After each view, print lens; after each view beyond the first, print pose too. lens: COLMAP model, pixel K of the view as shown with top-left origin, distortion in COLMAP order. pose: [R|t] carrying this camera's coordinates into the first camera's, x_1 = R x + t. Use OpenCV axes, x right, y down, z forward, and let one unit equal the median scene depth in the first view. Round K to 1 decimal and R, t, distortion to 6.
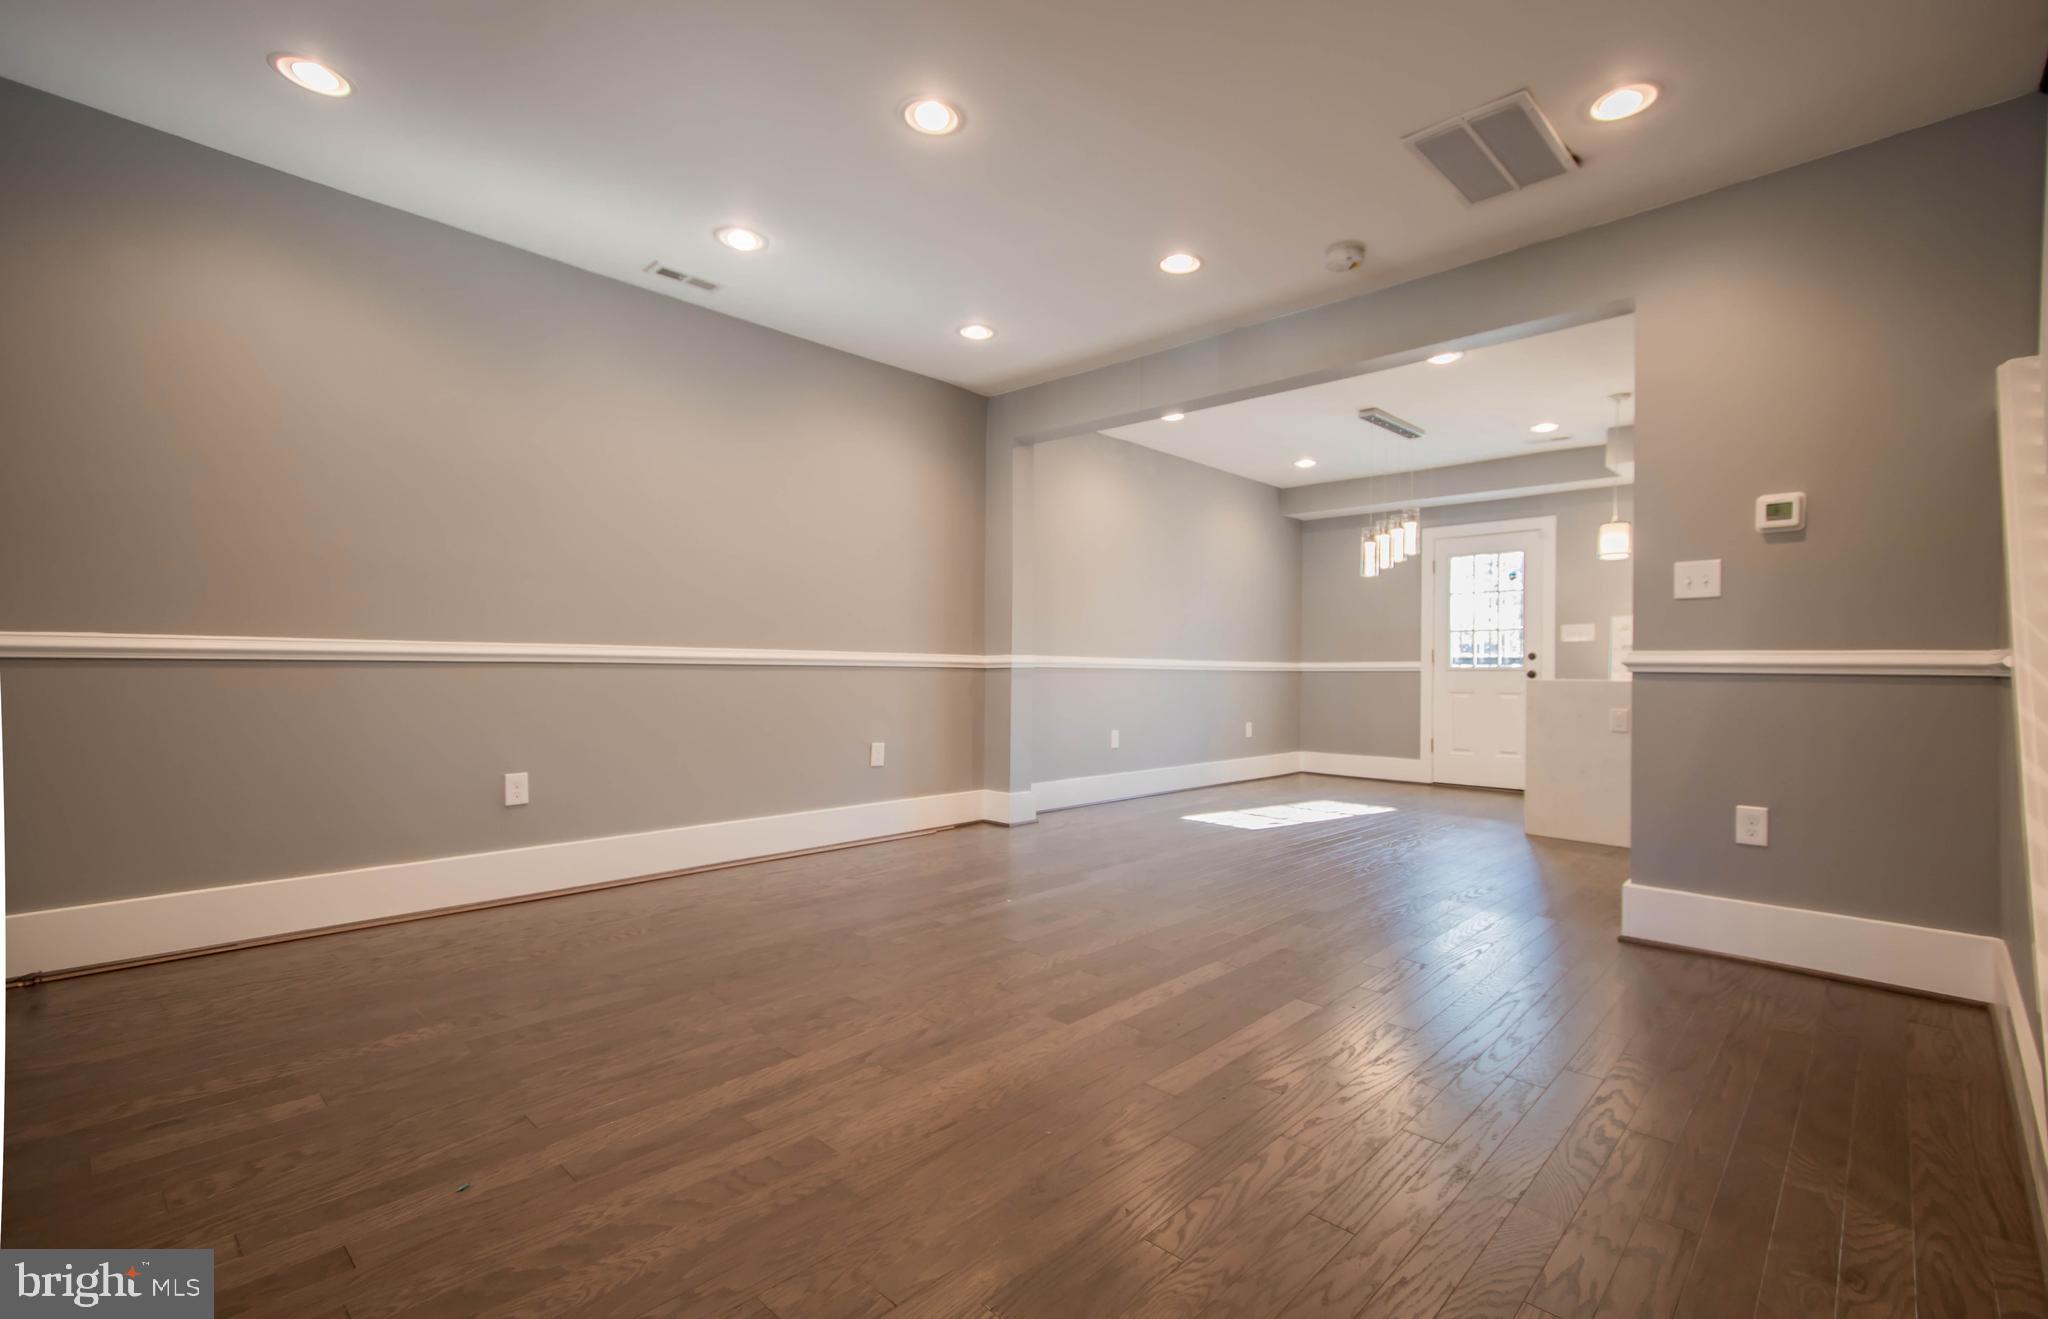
lens RADIAL K [[906.2, 0, 1015.2], [0, 906.2, 673.2], [0, 0, 1]] dist [0.021524, -0.000138]
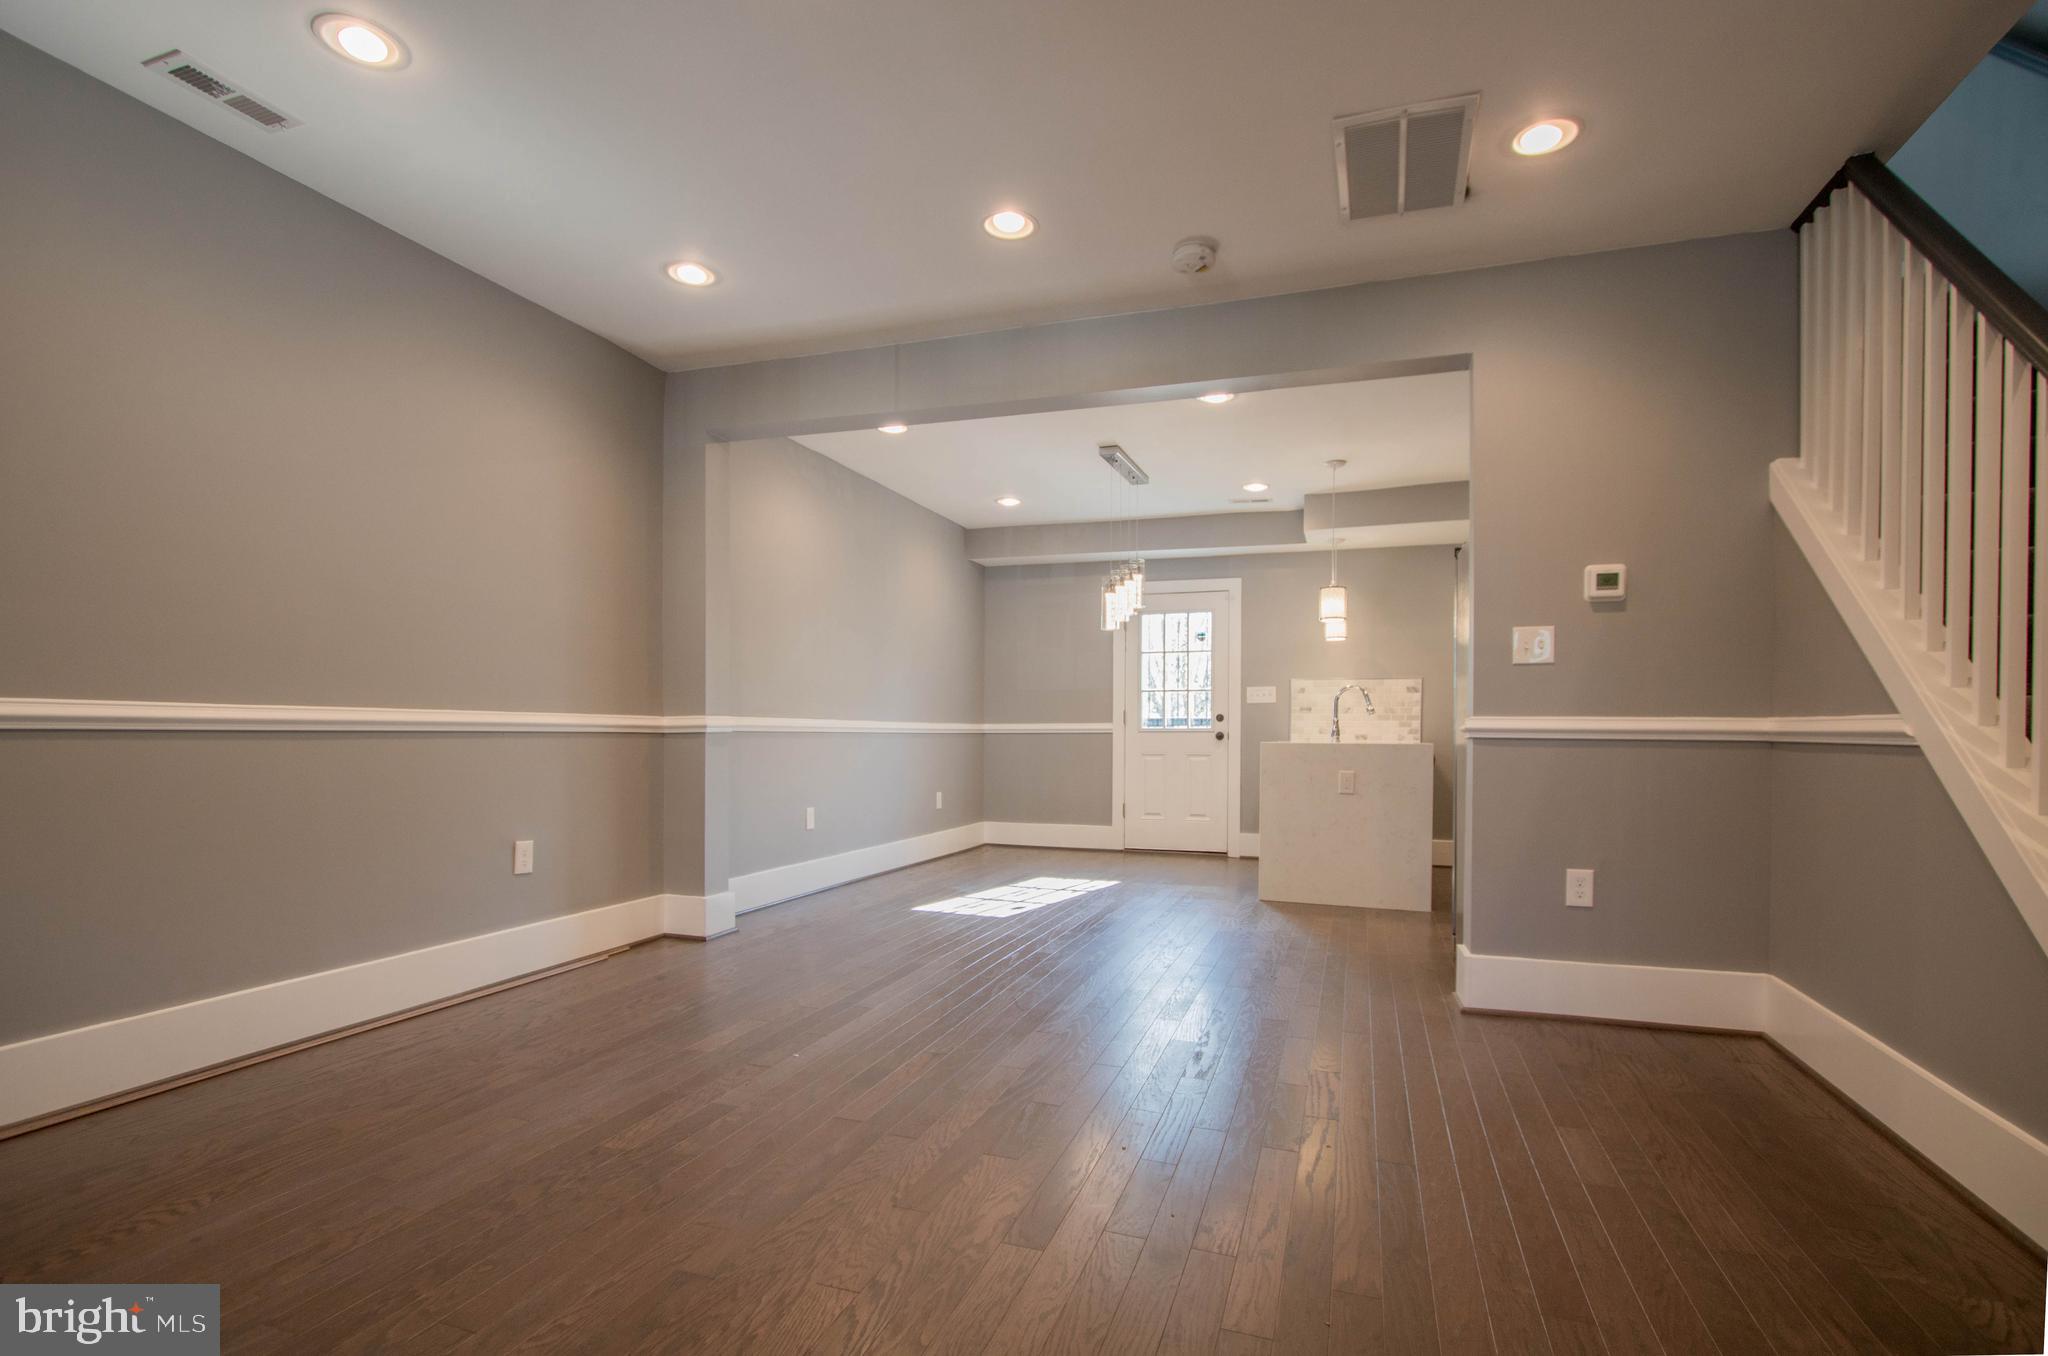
lens RADIAL K [[975.8, 0, 976.4], [0, 975.8, 749.5], [0, 0, 1]] dist [-0.007690, -0.005984]
pose [[0.909505, -0.011874, 0.415524, -0.151494], [0.004340, 0.999809, 0.019071, -0.006909], [-0.415671, -0.015542, 0.909382, 0.175339]]
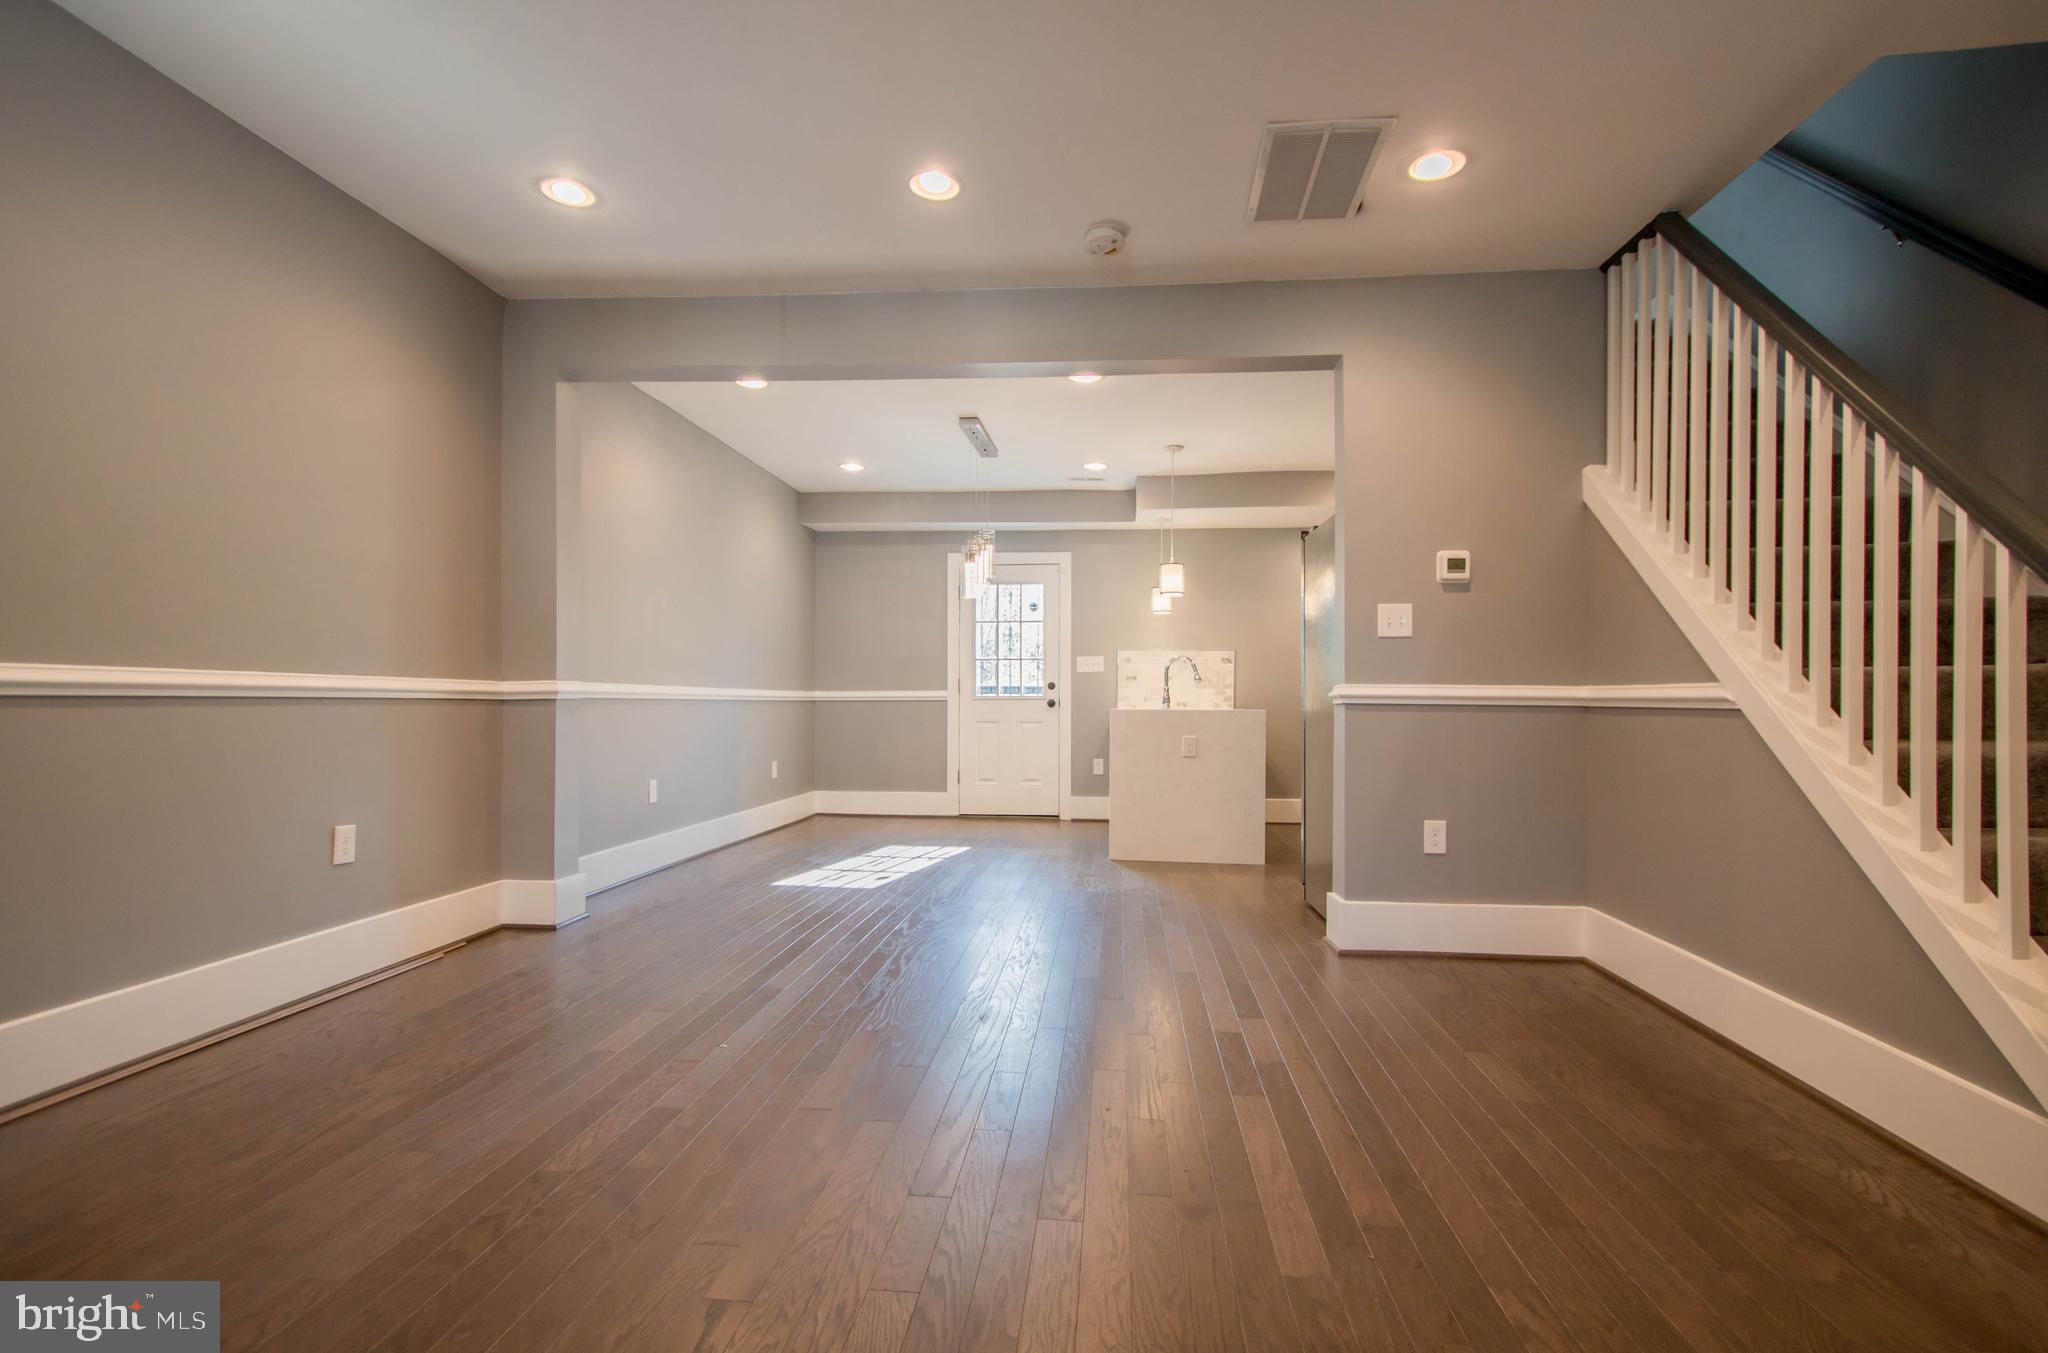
lens RADIAL K [[975.8, 0, 1012.6], [0, 975.8, 703.7], [0, 0, 1]] dist [-0.007690, -0.005984]
pose [[0.779846, -0.006544, 0.625937, -0.216990], [0.004117, 0.999977, 0.005324, -0.005652], [-0.625958, -0.001575, 0.779855, 0.225755]]
